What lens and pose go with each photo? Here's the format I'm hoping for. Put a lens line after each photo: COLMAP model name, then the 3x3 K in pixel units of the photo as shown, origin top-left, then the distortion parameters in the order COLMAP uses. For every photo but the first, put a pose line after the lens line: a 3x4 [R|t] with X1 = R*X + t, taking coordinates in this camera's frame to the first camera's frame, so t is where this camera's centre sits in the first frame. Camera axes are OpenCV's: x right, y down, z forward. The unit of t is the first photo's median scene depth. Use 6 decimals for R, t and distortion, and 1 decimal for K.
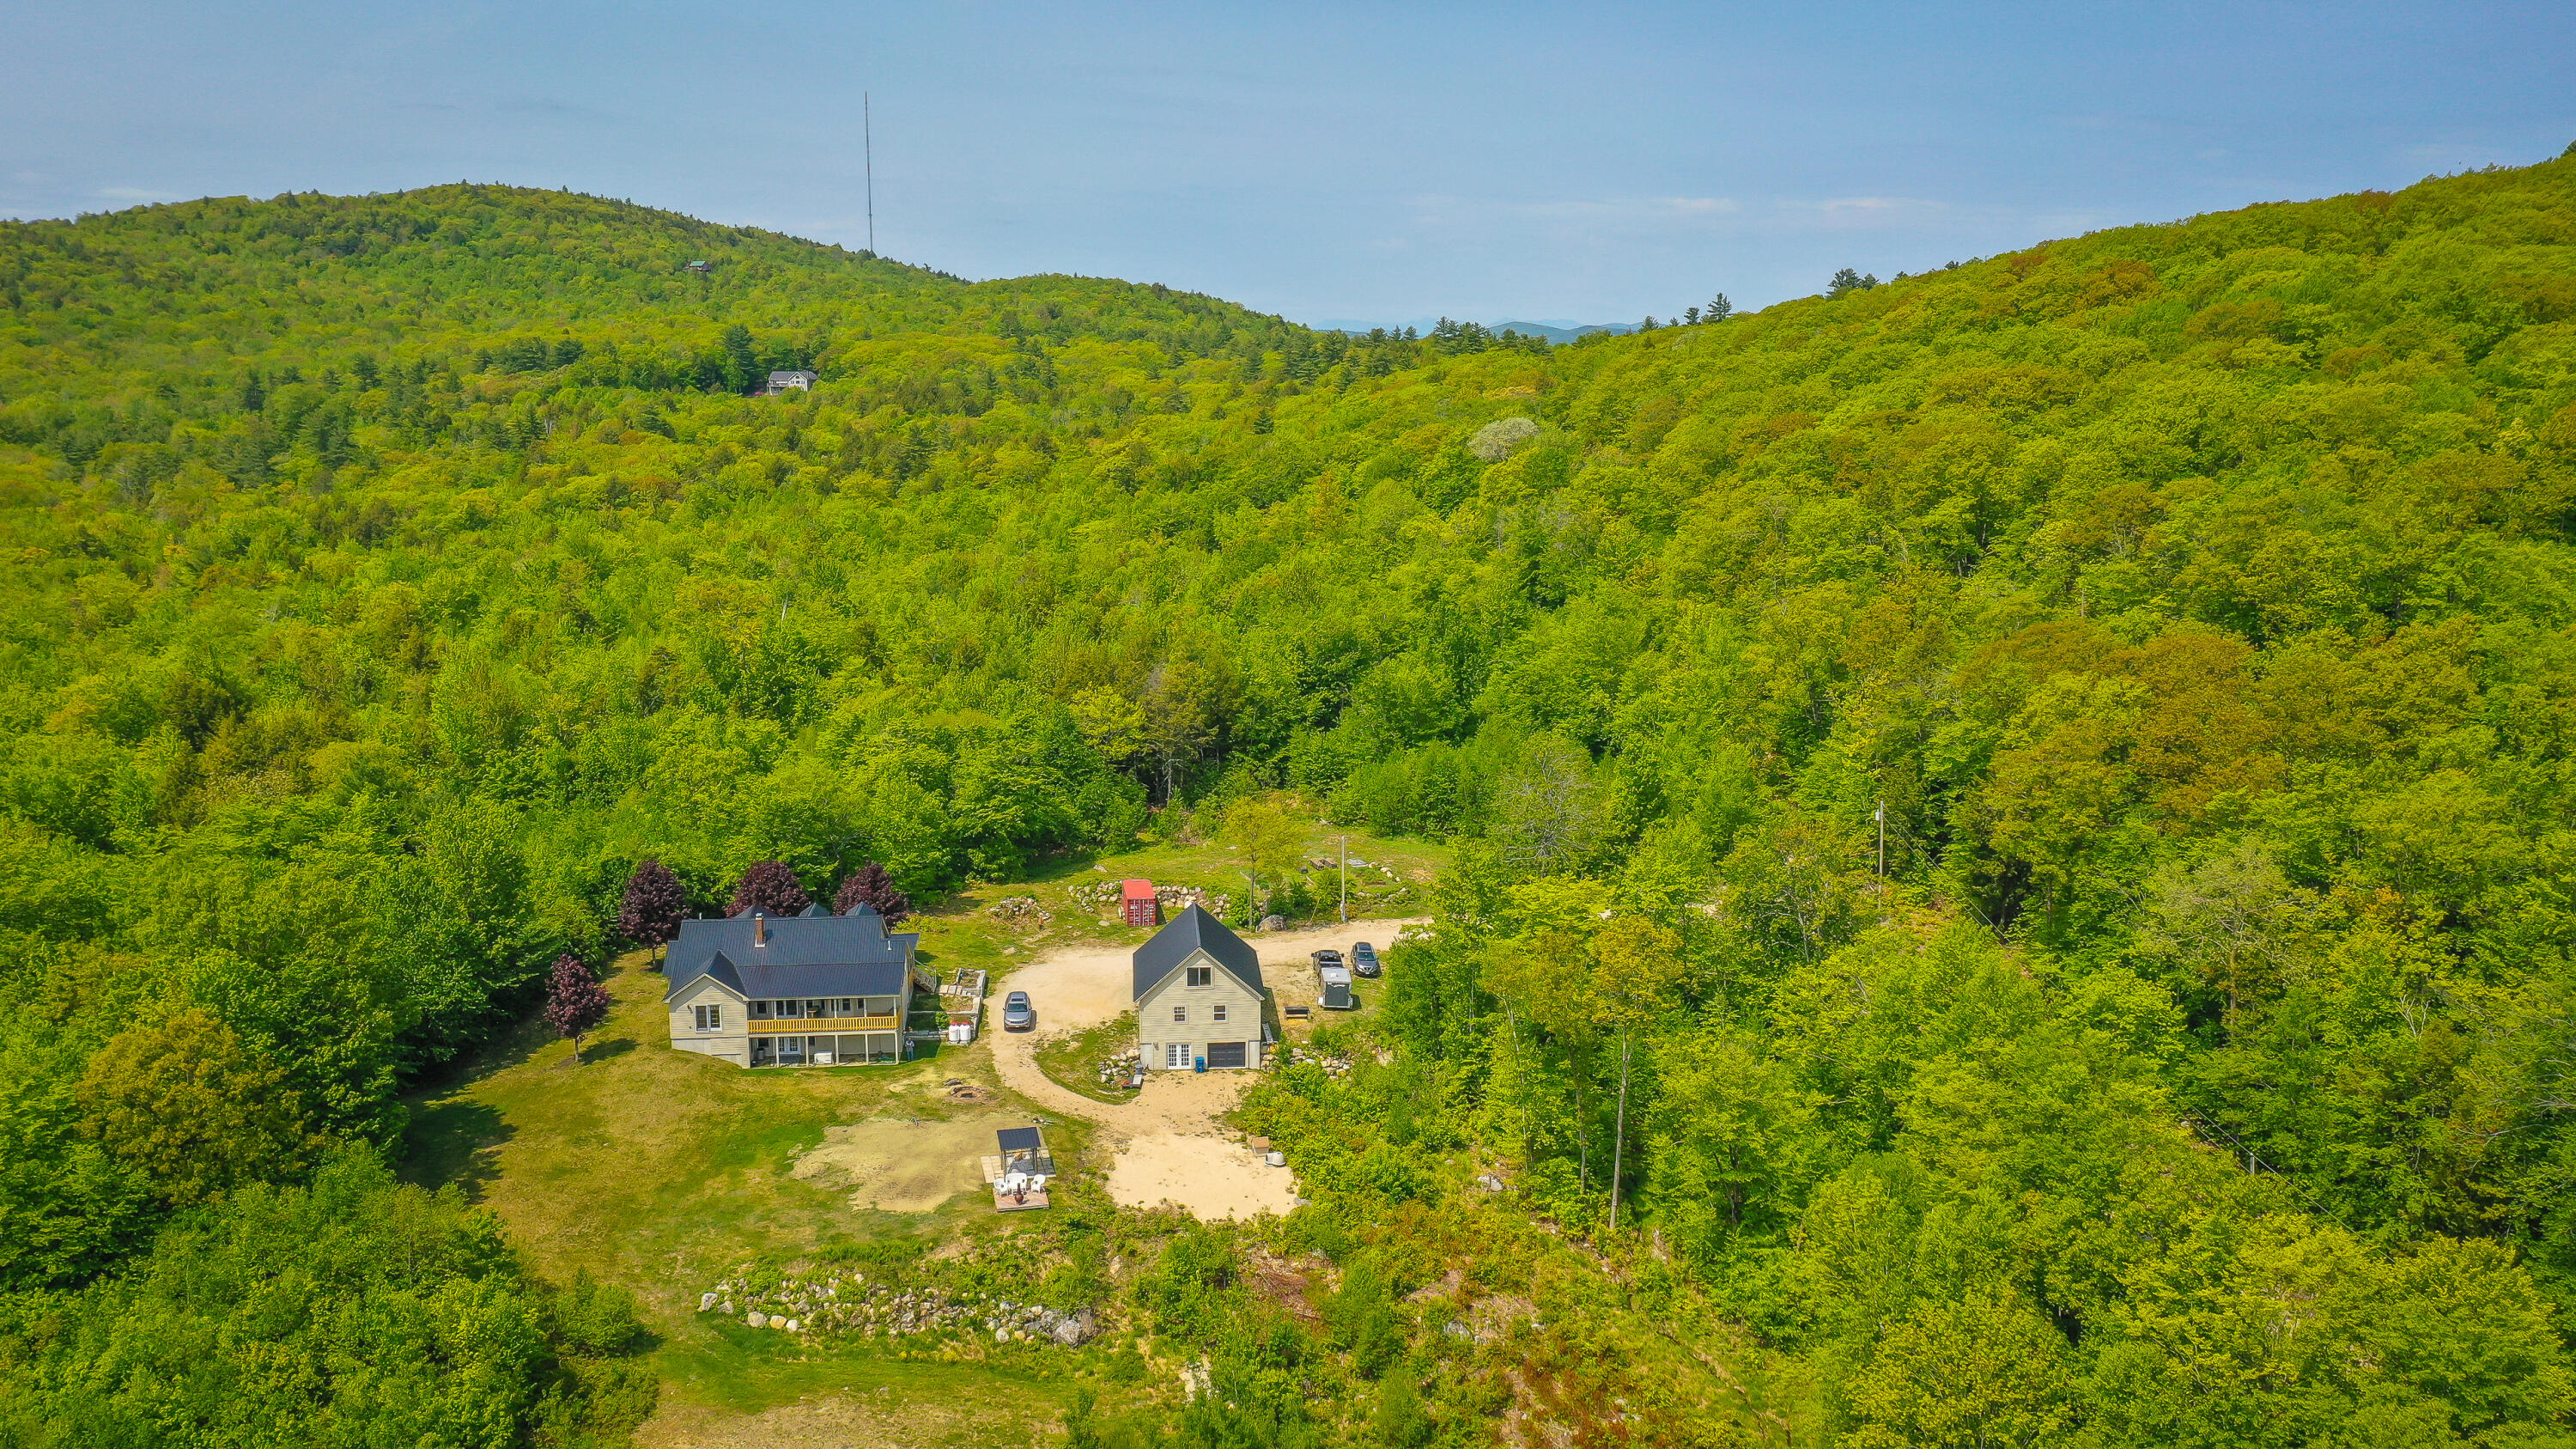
lens RADIAL K [[2104.4, 0, 1288.0], [0, 2104.4, 724.5], [0, 0, 1]] dist [-0.004720, -0.000328]
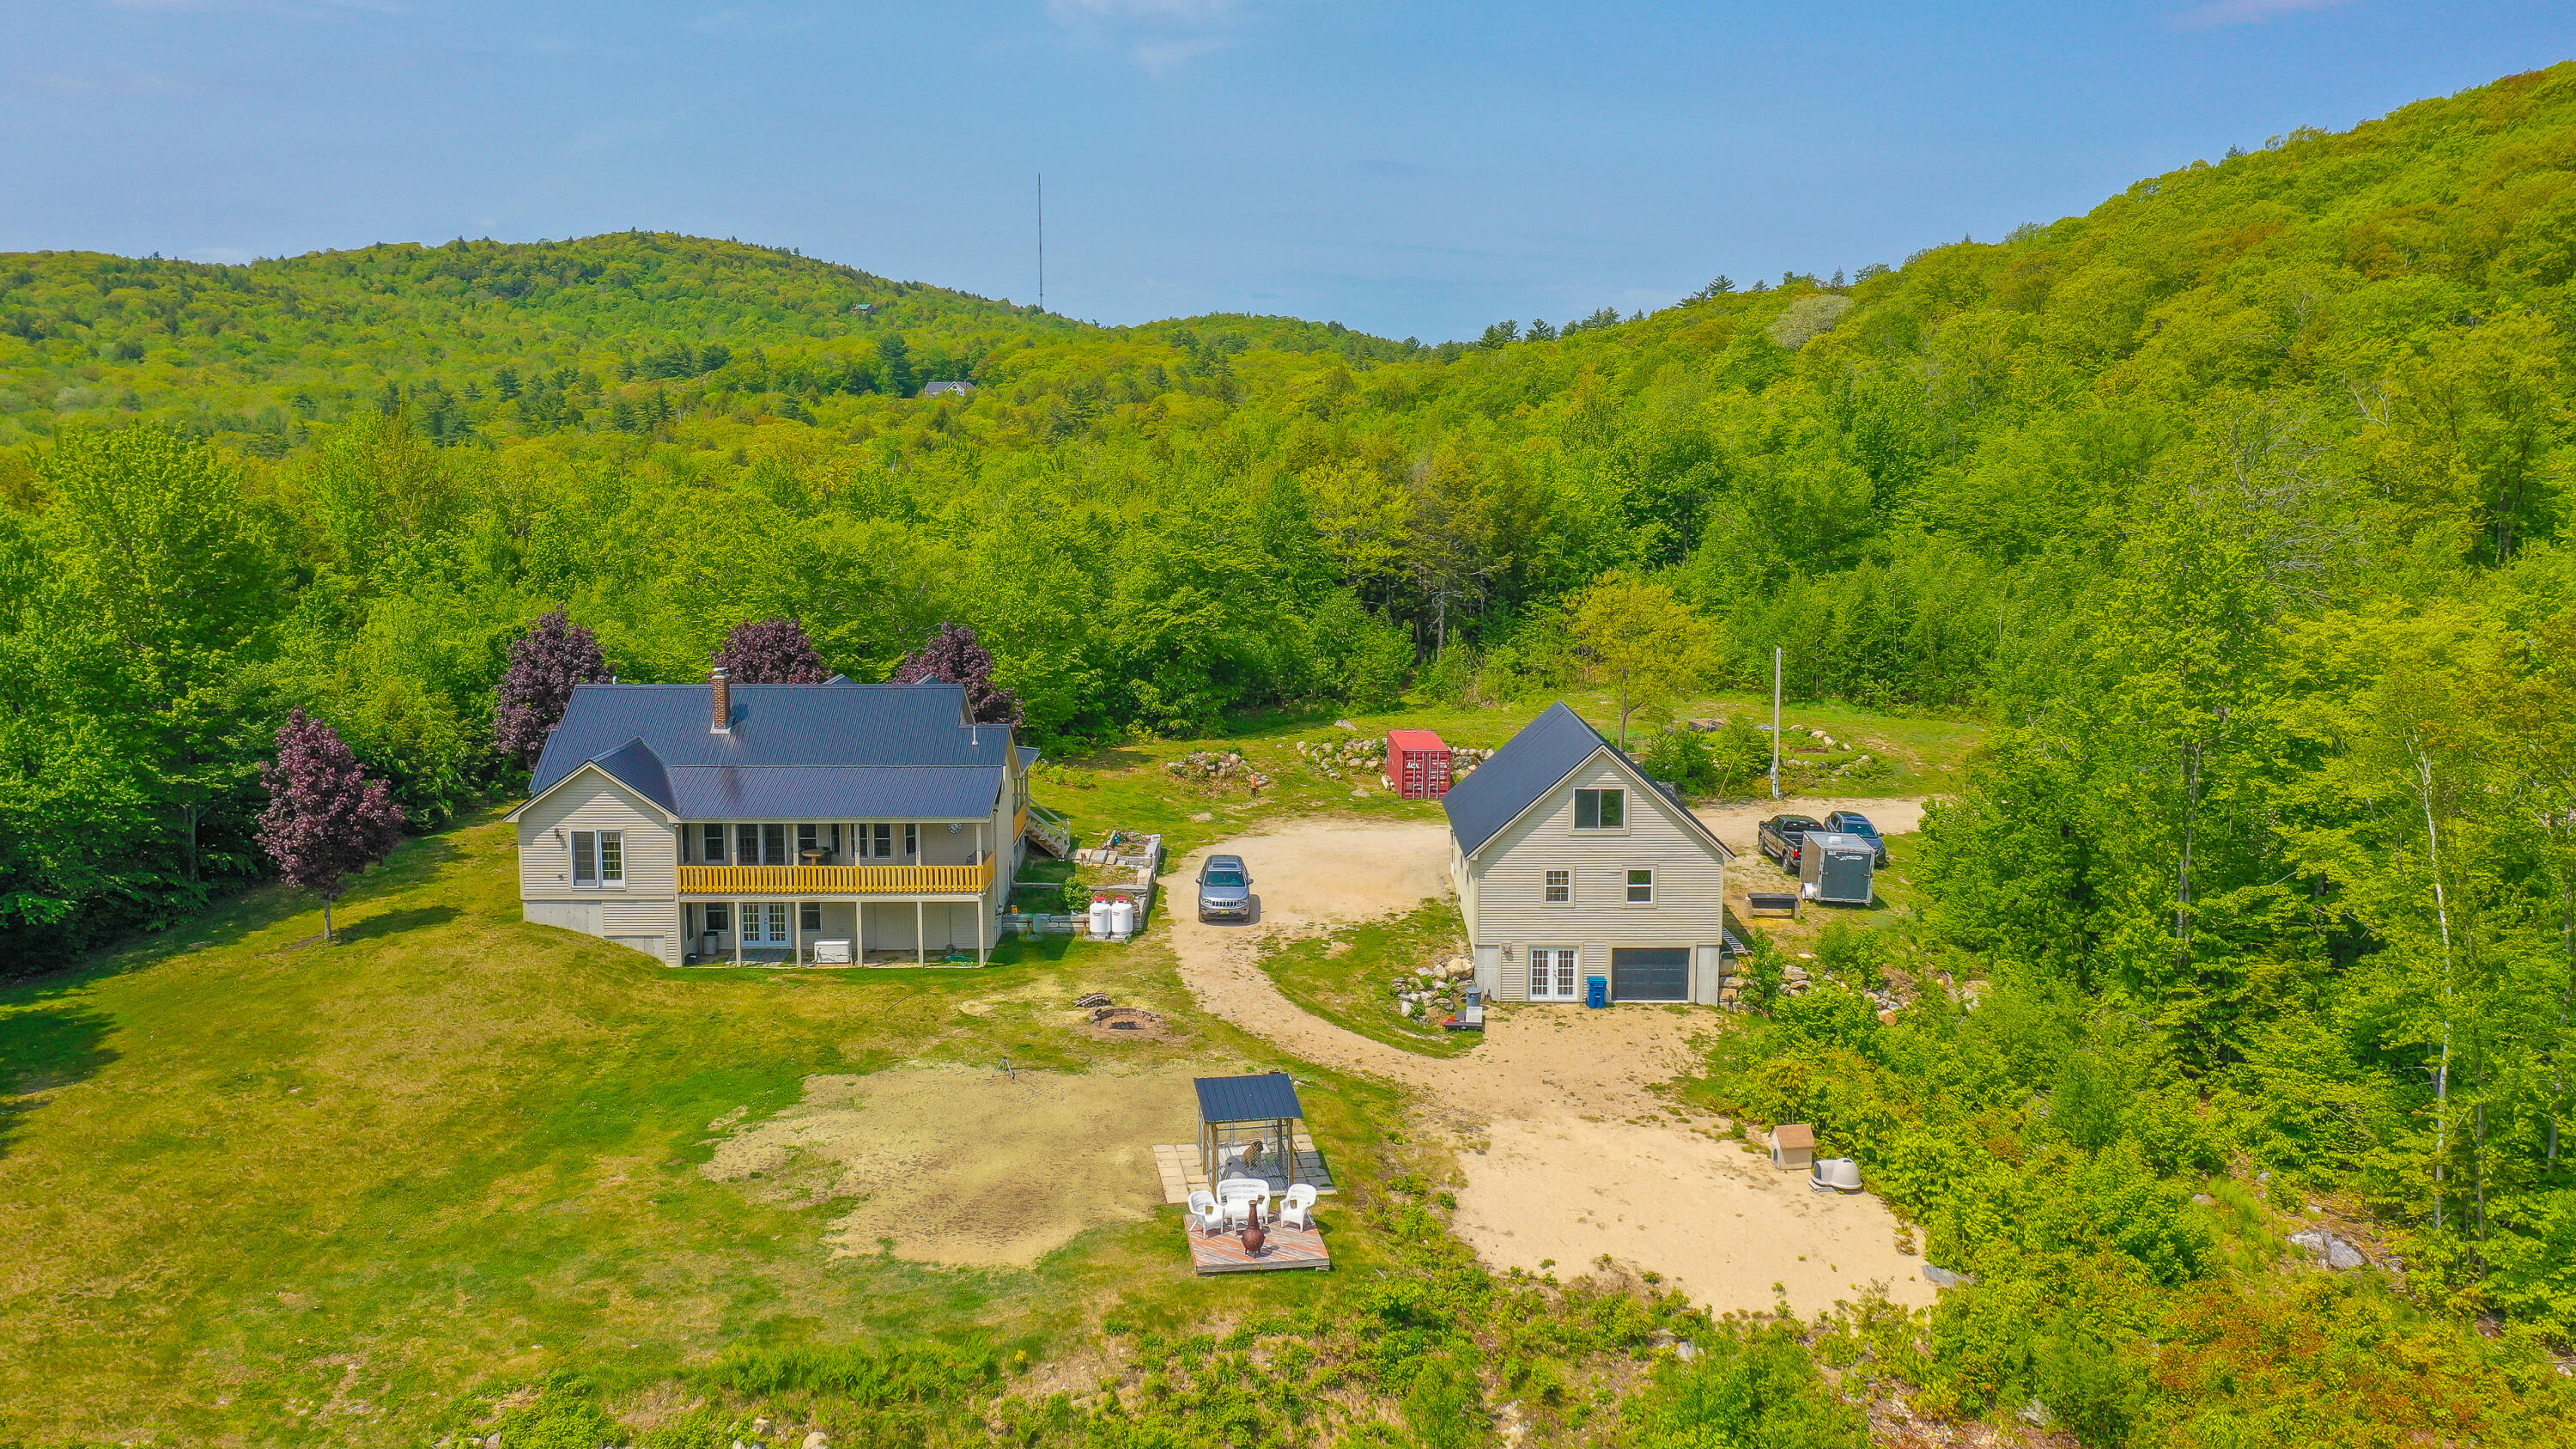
lens RADIAL K [[2093.4, 0, 1288.0], [0, 2093.4, 724.5], [0, 0, 1]] dist [0.002075, -0.001688]
pose [[0.997103, 0.012262, -0.075074, -0.077764], [-0.015506, 0.998964, -0.042783, 0.121690], [0.074471, 0.043823, 0.996260, 0.508043]]
